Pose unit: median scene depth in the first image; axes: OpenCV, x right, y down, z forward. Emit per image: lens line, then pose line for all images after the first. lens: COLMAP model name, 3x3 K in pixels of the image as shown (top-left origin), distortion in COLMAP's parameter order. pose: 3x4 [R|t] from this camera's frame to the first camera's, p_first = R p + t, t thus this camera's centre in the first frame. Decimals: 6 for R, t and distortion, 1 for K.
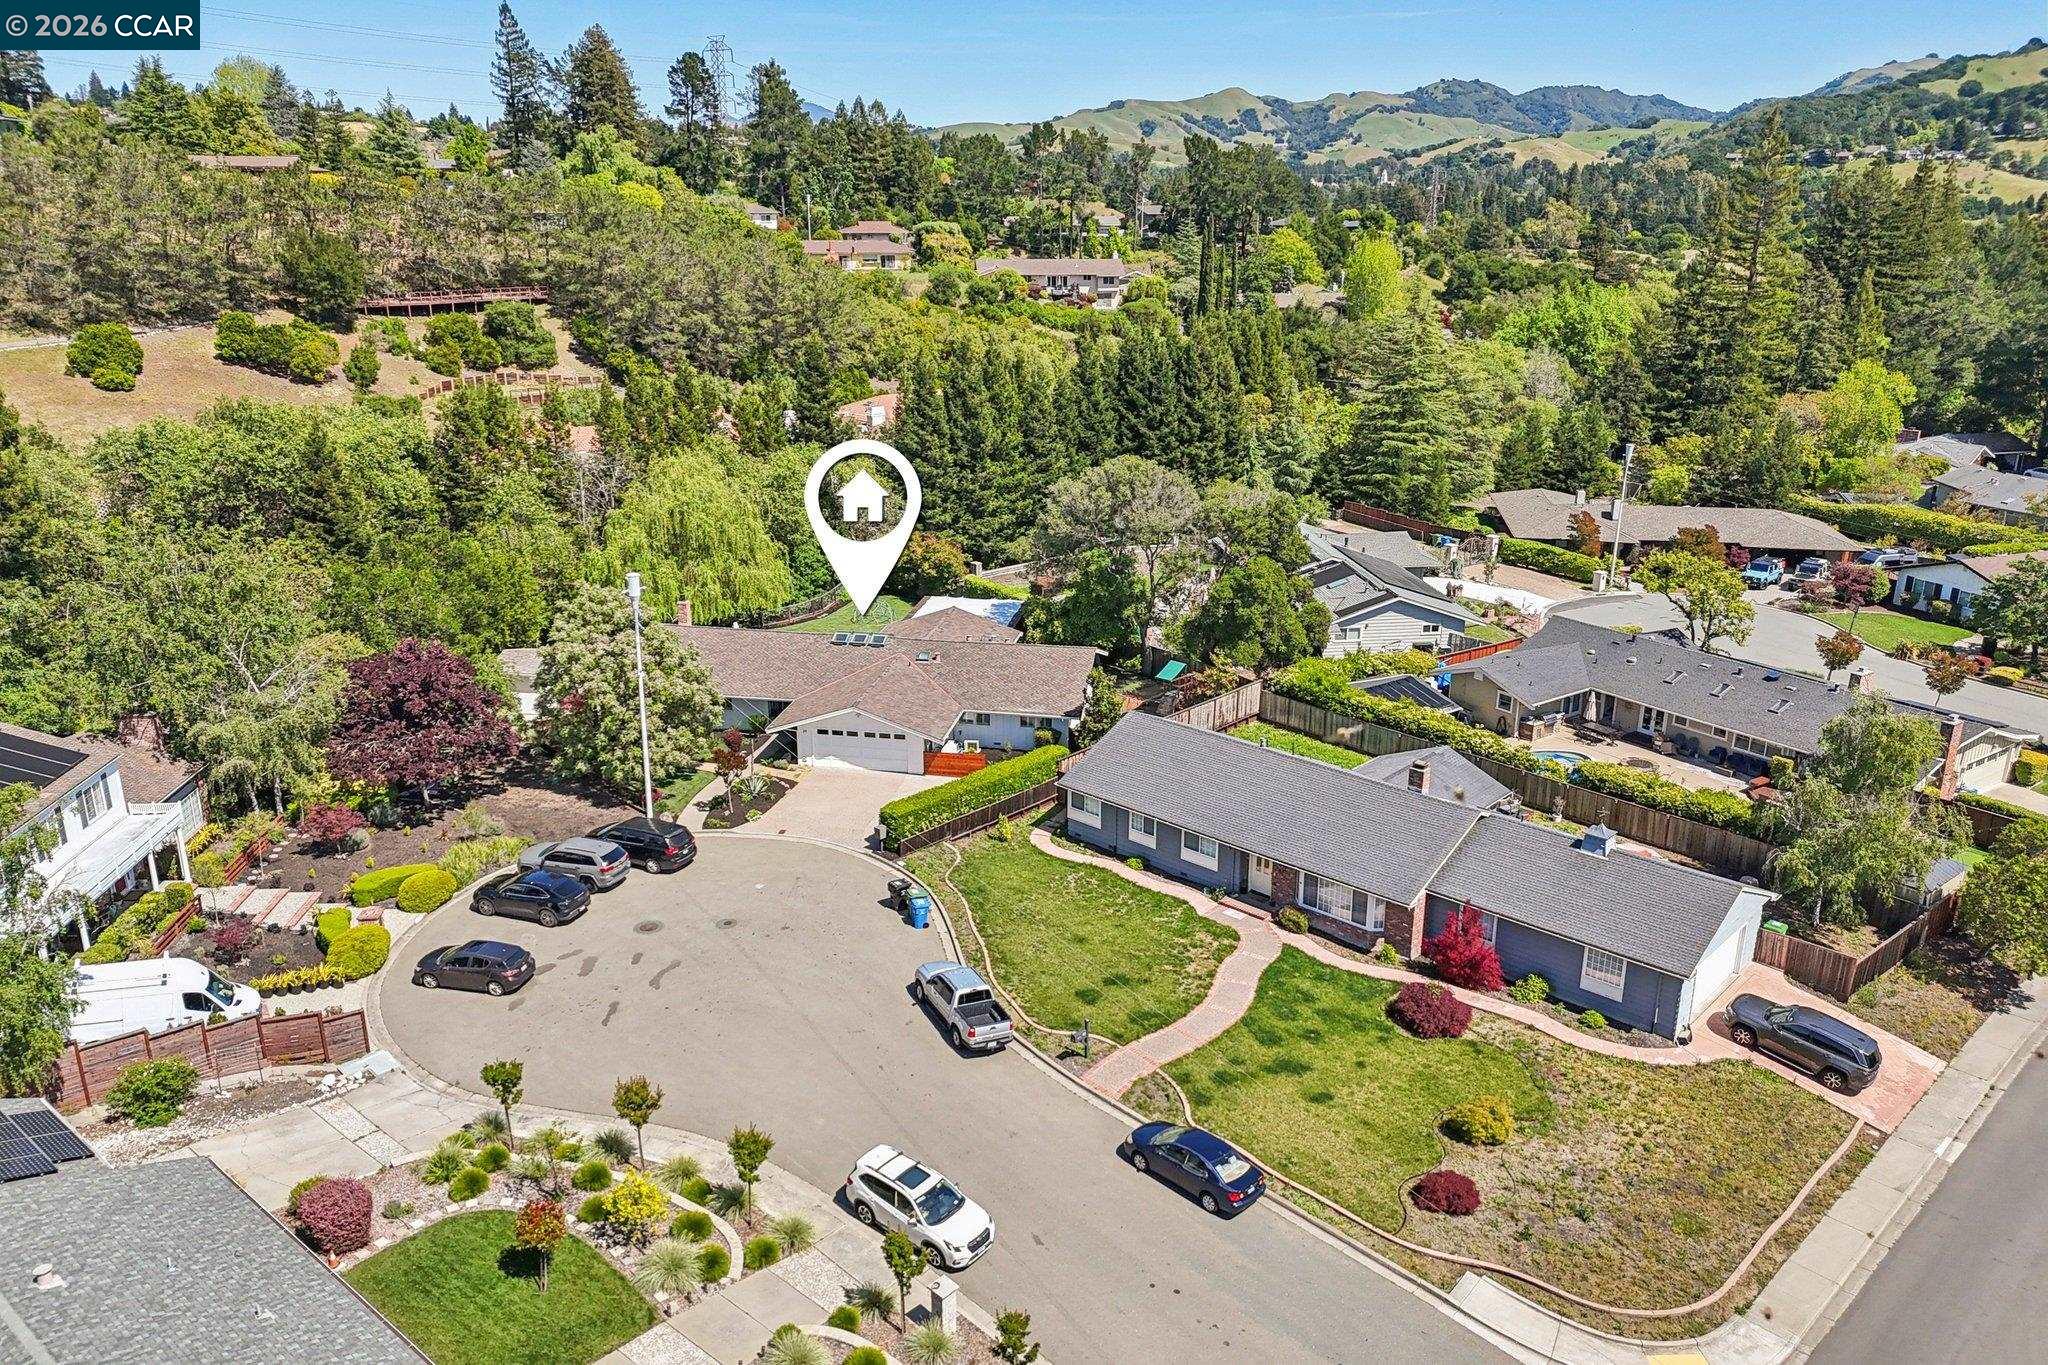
lens RADIAL K [[1529.7, 0, 997.6], [0, 1529.7, 683.5], [0, 0, 1]] dist [0.068512, -0.077624]
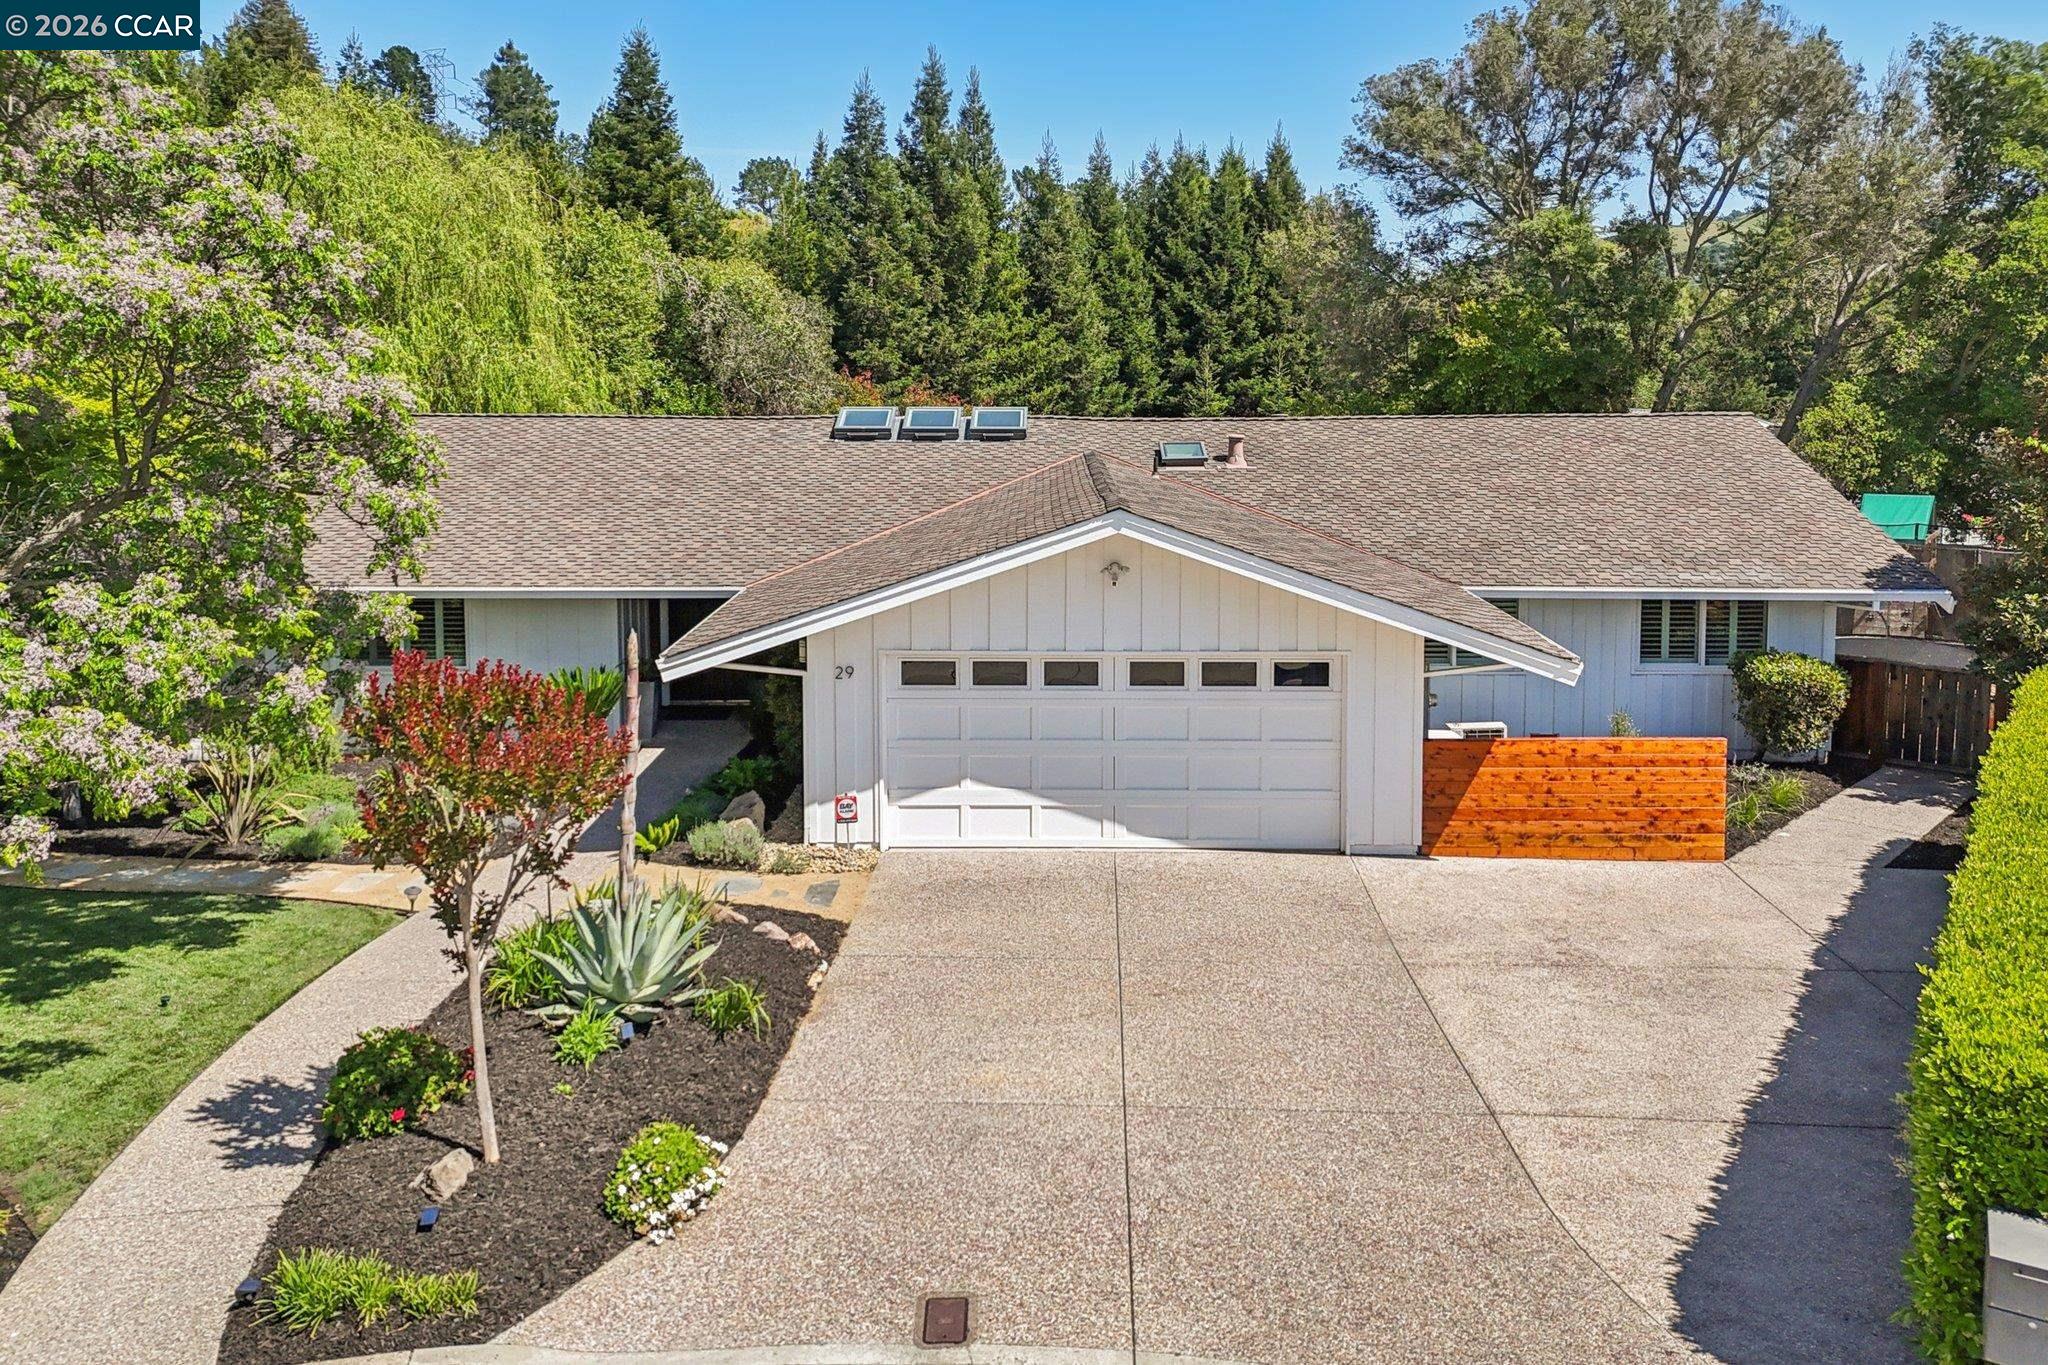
lens RADIAL K [[1606.0, 0, 1020.0], [0, 1606.0, 464.9], [0, 0, 1]] dist [0.025440, -0.005677]
pose [[0.983519, -0.010170, 0.180518, -0.110194], [0.054124, 0.969193, -0.240281, 0.044960], [-0.172513, 0.246091, 0.953771, 0.607828]]
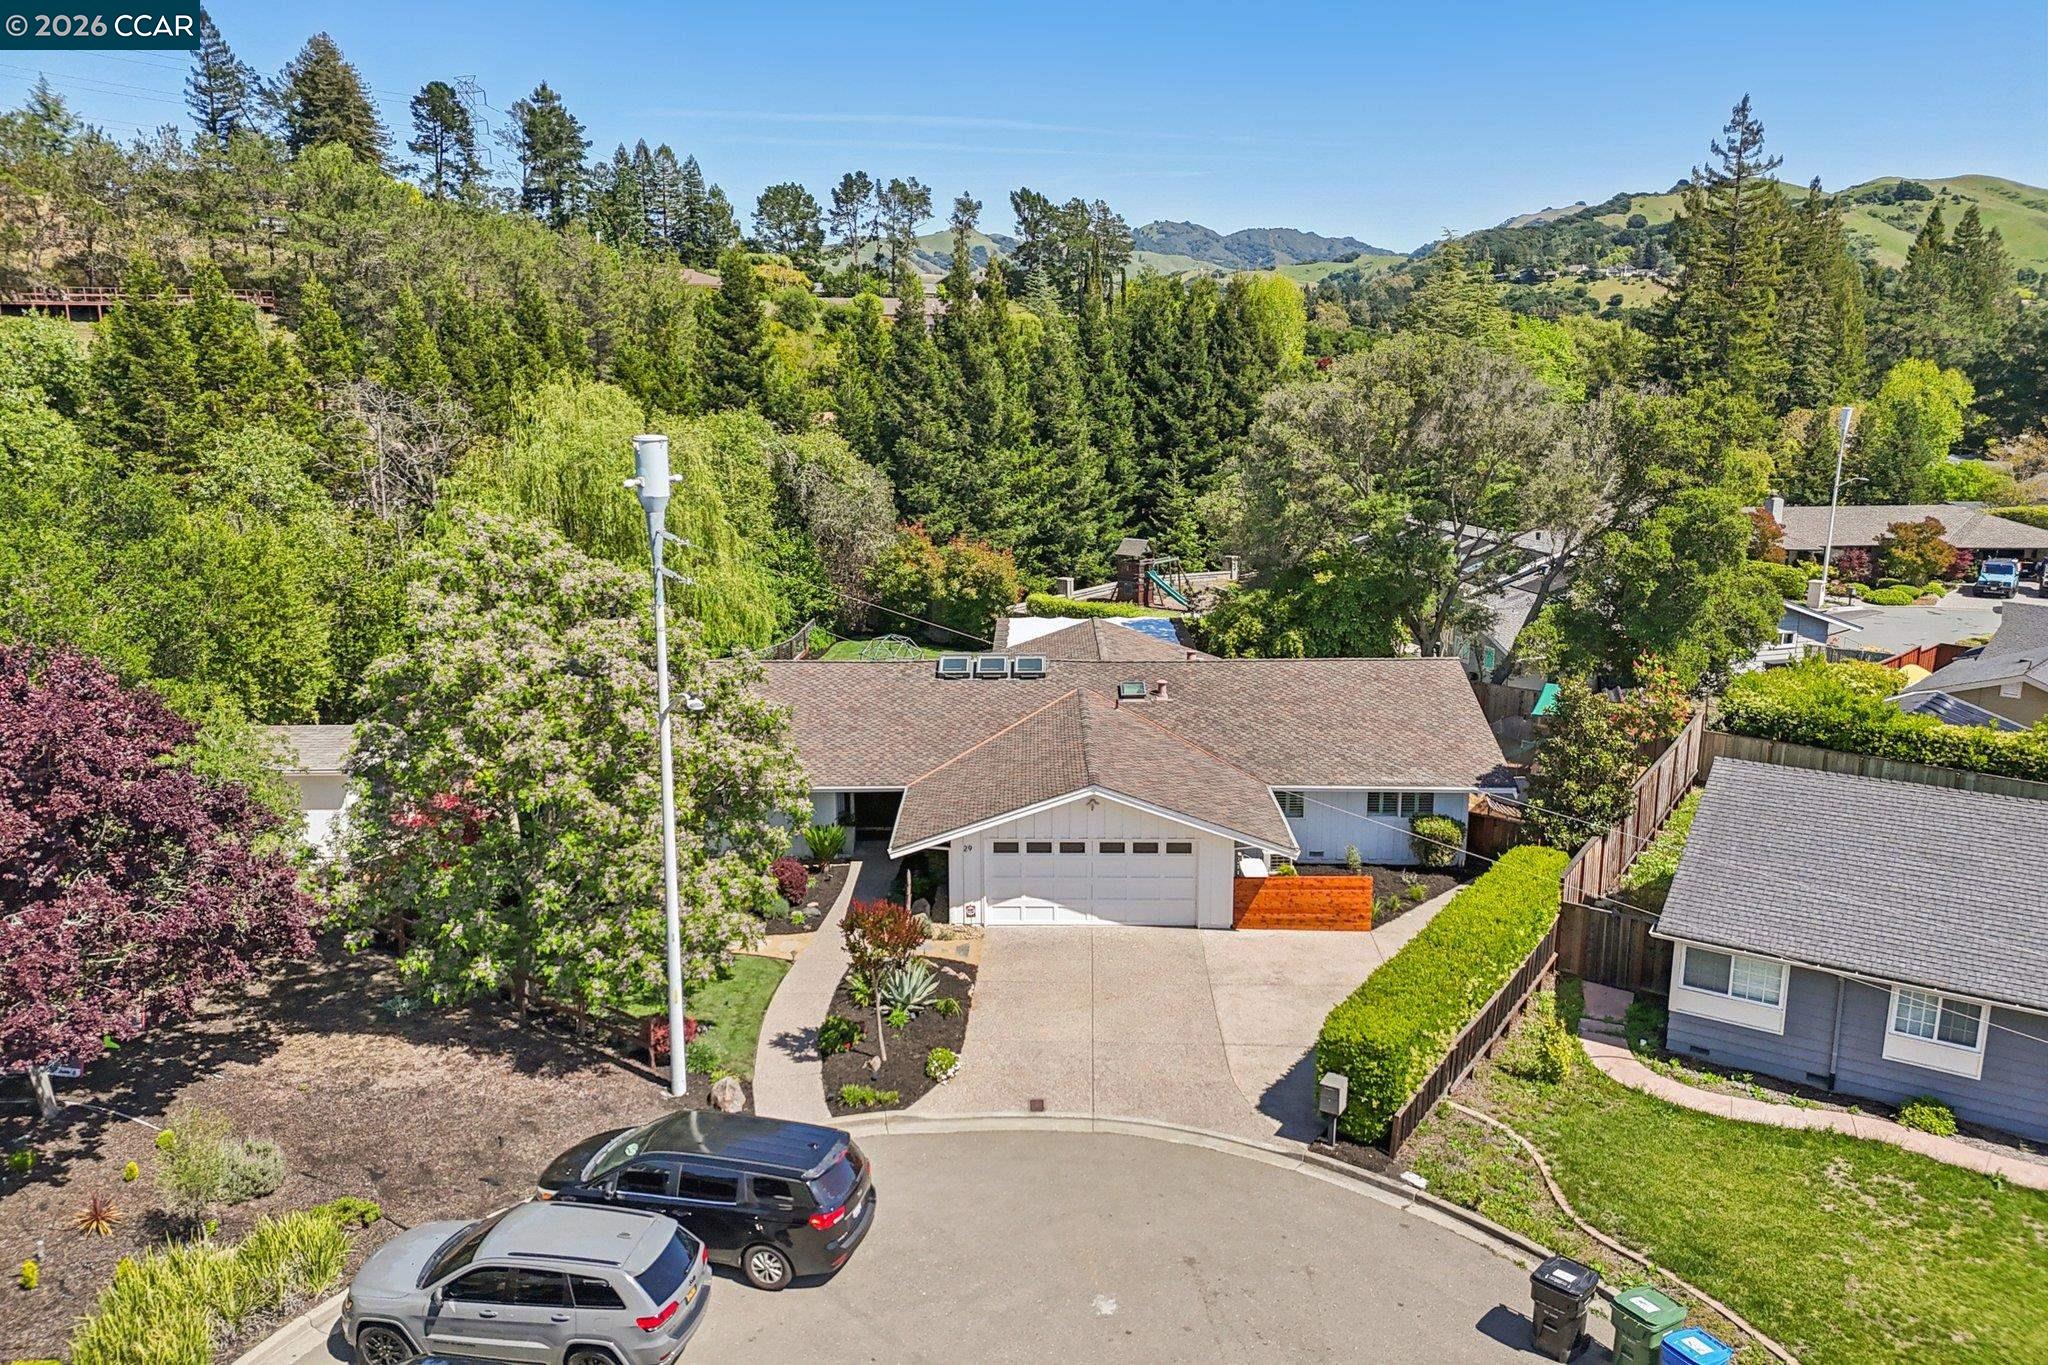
lens RADIAL K [[1529.7, 0, 997.6], [0, 1529.7, 683.5], [0, 0, 1]] dist [0.068512, -0.077624]
pose [[0.985432, -0.045126, 0.163972, -0.147495], [0.058873, 0.995057, -0.079967, 0.014940], [-0.159553, 0.088456, 0.983218, 0.426969]]
